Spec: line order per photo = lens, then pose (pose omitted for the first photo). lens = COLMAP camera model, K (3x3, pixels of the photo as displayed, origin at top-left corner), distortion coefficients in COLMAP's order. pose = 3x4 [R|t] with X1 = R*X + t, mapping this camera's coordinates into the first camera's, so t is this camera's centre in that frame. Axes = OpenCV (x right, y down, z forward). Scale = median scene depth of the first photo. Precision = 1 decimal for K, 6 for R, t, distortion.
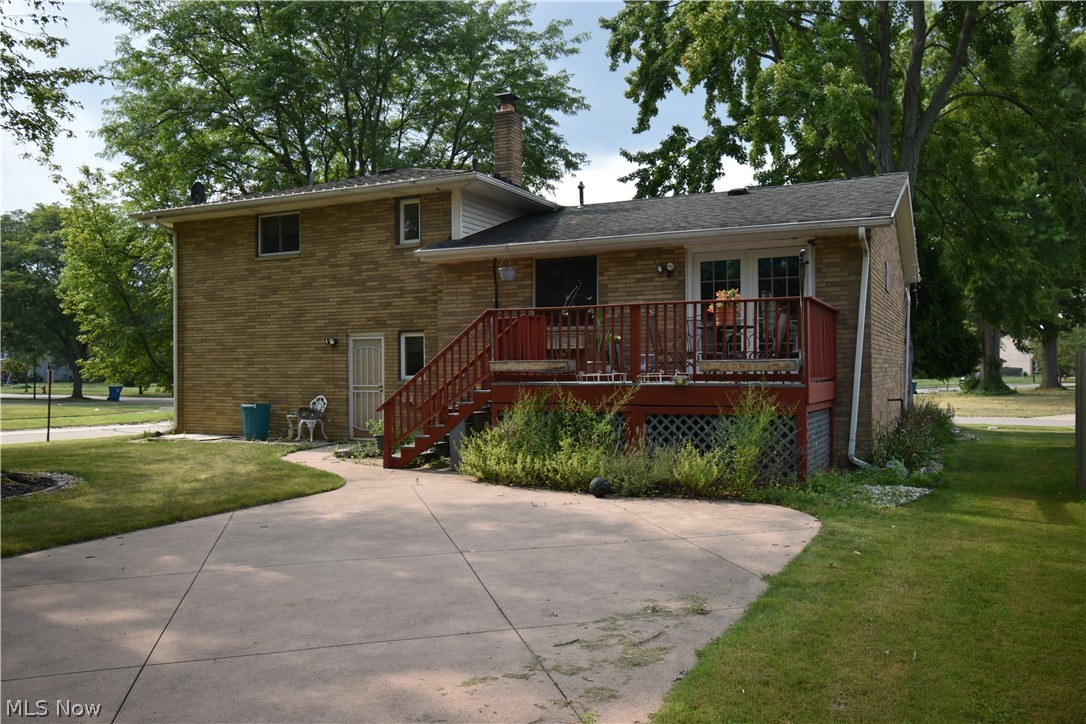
lens RADIAL K [[845.0, 0, 540.6], [0, 845.0, 364.3], [0, 0, 1]] dist [0.000533, -0.000440]
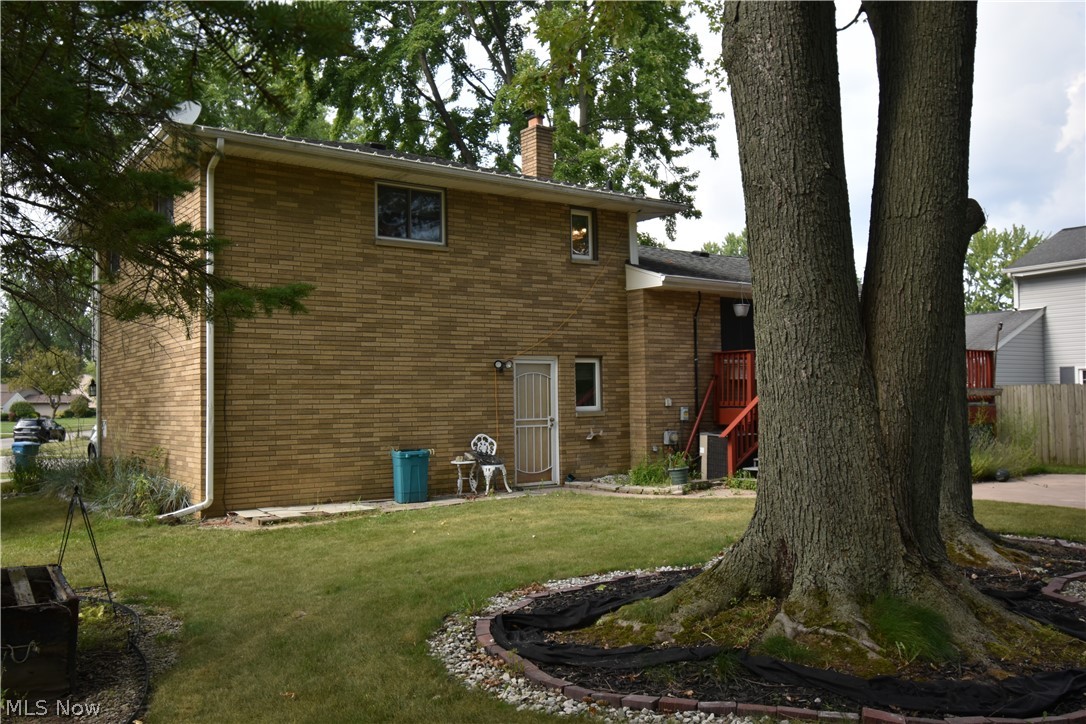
lens RADIAL K [[919.5, 0, 544.6], [0, 919.5, 362.0], [0, 0, 1]] dist [-0.005841, -0.001993]
pose [[0.460032, 0.036026, 0.887171, -0.987133], [0.008284, 0.998959, -0.044861, 0.009300], [-0.887864, 0.027986, 0.459255, 0.560850]]
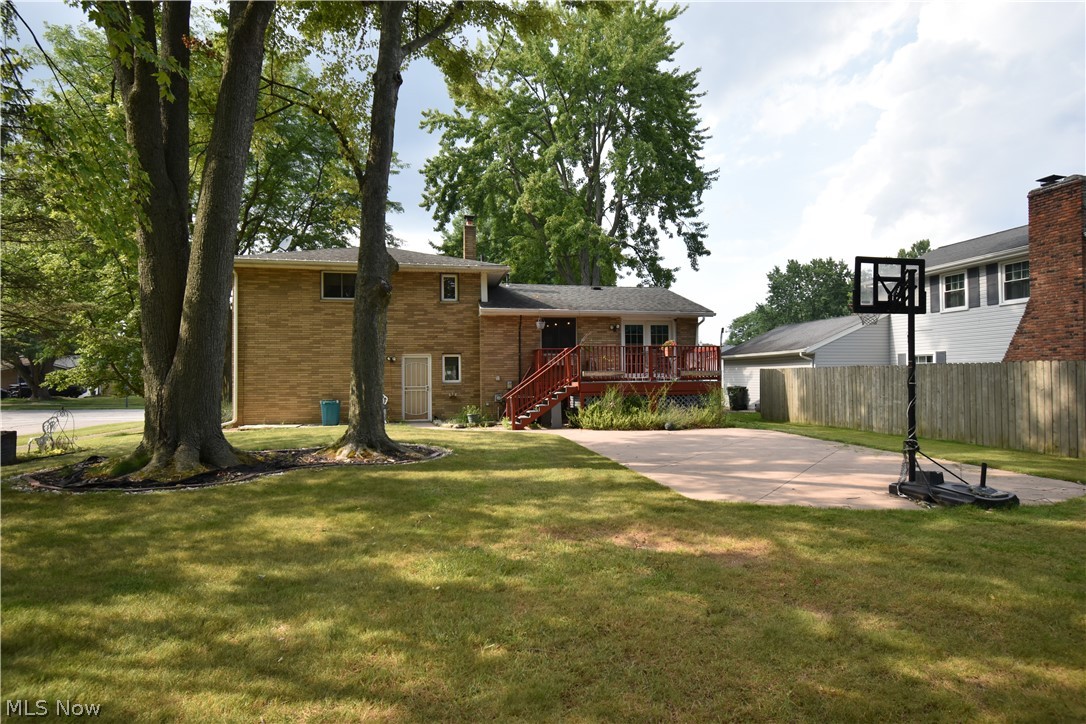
lens RADIAL K [[587.5, 0, 540.1], [0, 587.5, 362.2], [0, 0, 1]] dist [0.001893, -0.004740]
pose [[0.795278, 0.011903, 0.606128, -0.680344], [0.000030, 0.999806, -0.019674, 0.000747], [-0.606245, 0.015664, 0.795124, -0.028694]]
